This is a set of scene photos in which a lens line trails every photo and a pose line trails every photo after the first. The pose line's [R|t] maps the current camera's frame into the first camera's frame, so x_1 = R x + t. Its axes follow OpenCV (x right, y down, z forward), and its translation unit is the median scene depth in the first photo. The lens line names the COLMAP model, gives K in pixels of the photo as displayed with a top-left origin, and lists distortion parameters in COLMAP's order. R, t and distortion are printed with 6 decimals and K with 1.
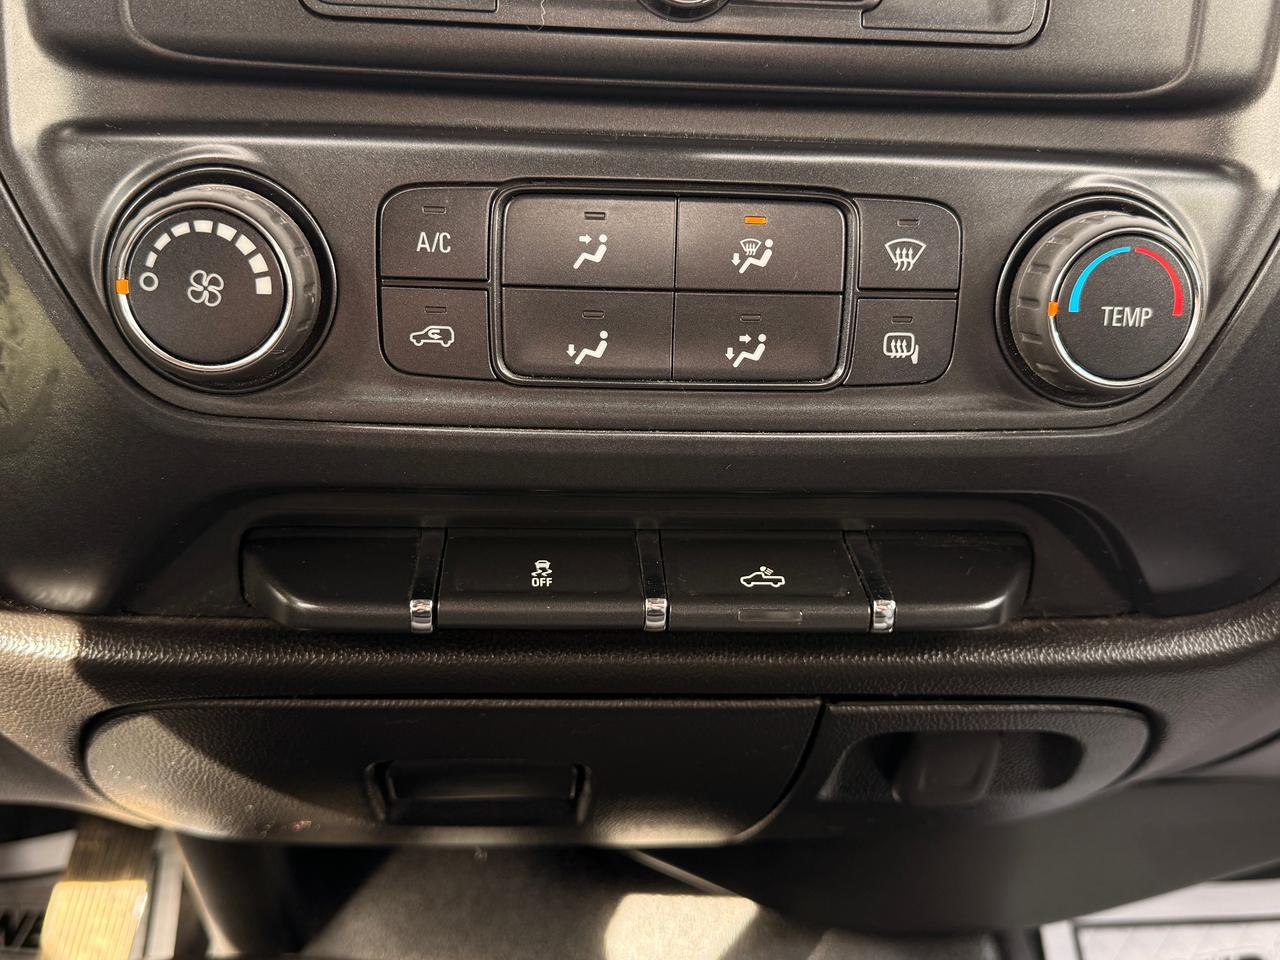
lens RADIAL K [[1147.0, 0, 640.0], [0, 1147.0, 480.0], [0, 0, 1]] dist [0.161577, -0.418431]
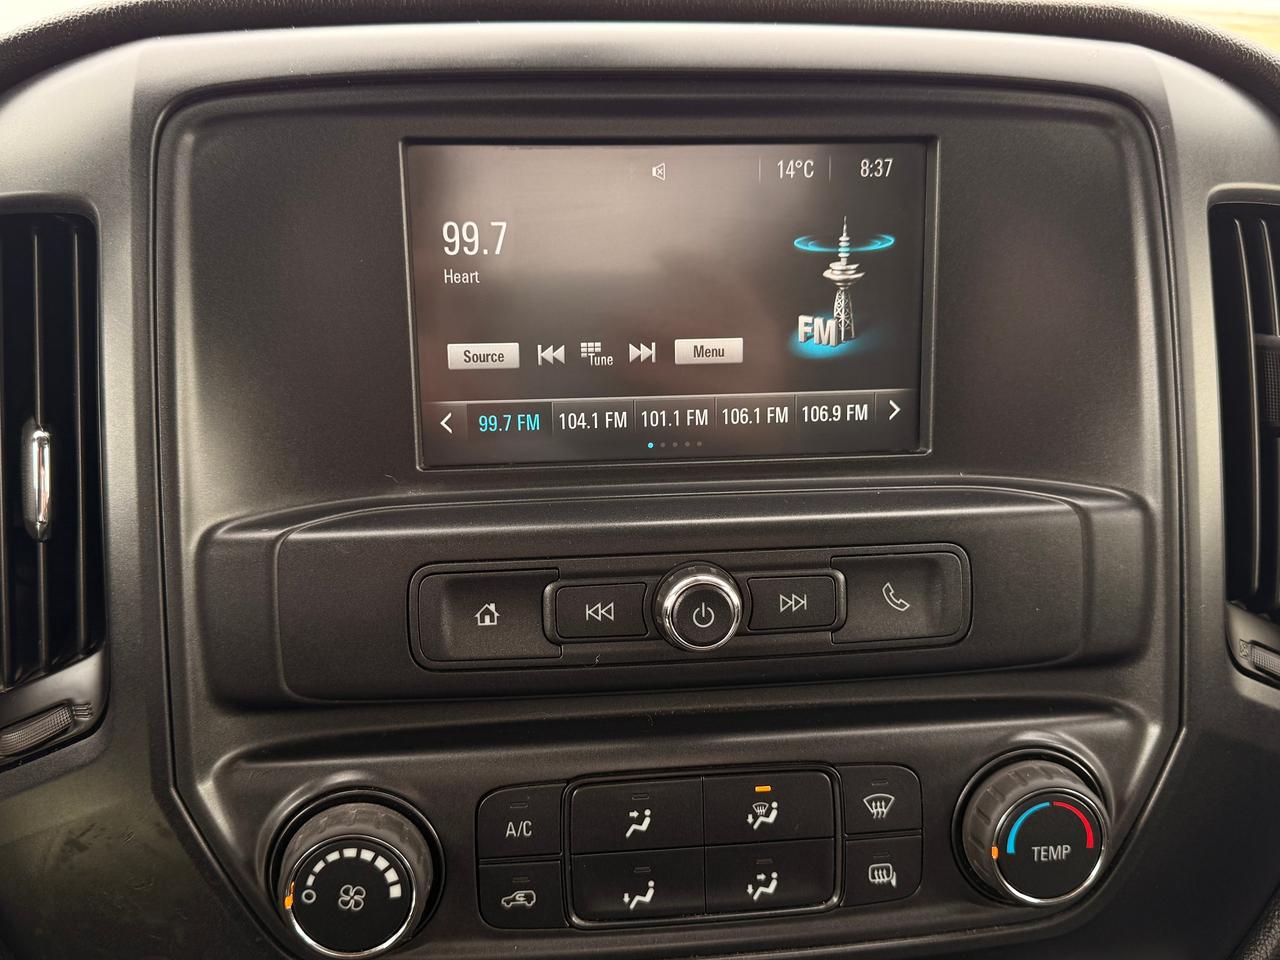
lens RADIAL K [[1147.0, 0, 640.0], [0, 1147.0, 480.0], [0, 0, 1]] dist [0.161577, -0.418431]
pose [[0.998393, -0.053180, 0.019567, -0.045482], [0.054781, 0.994132, -0.093274, -0.454278], [-0.014492, 0.094196, 0.995448, -0.329064]]
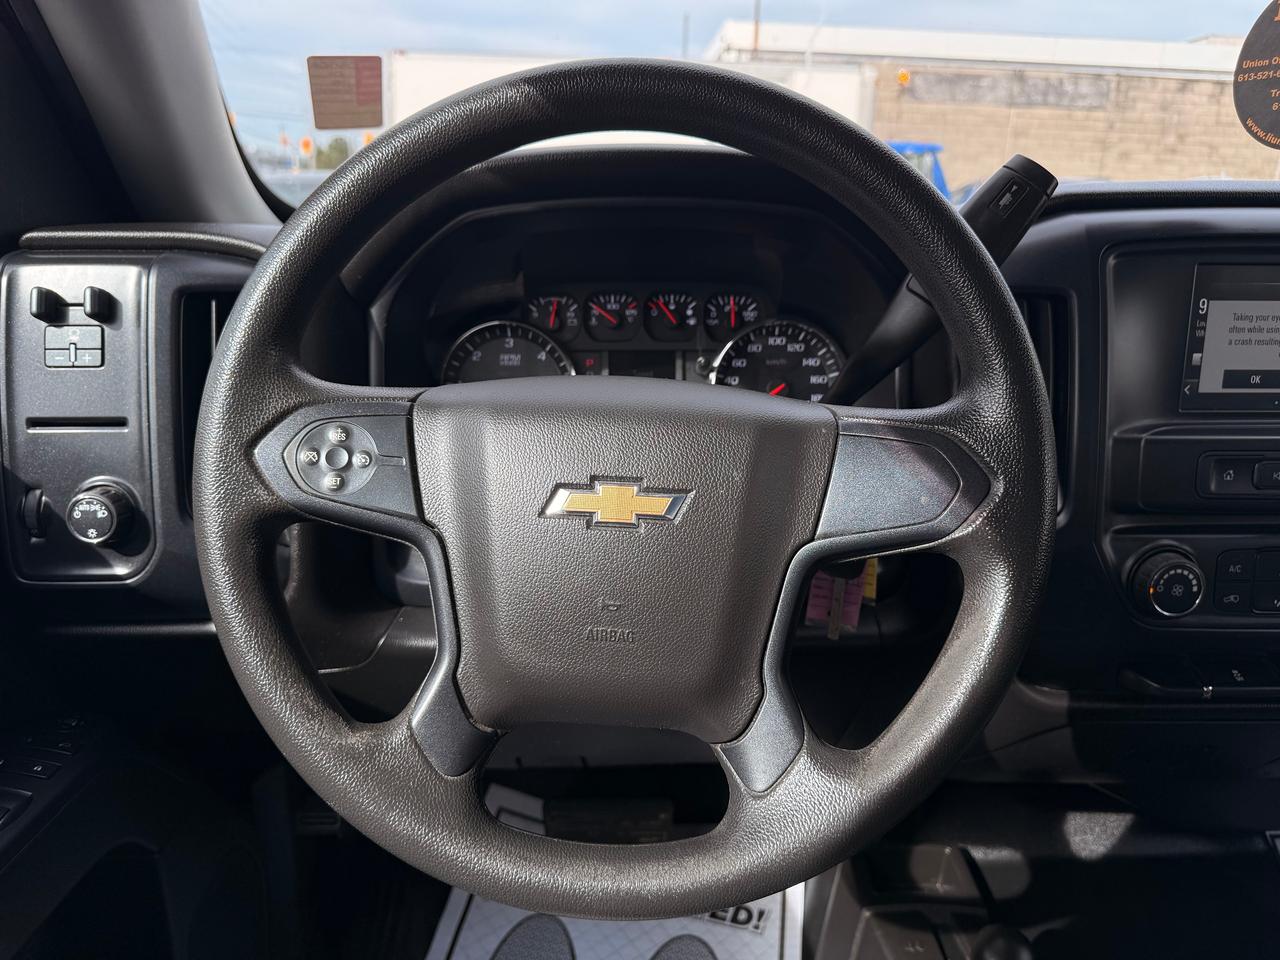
lens RADIAL K [[927.1, 0, 640.0], [0, 927.1, 480.0], [0, 0, 1]] dist [0.001491, -0.001185]
pose [[0.999053, -0.014703, -0.040939, -1.569060], [0.012899, 0.998949, -0.043972, -0.339360], [0.041542, 0.043402, 0.998194, -1.424520]]
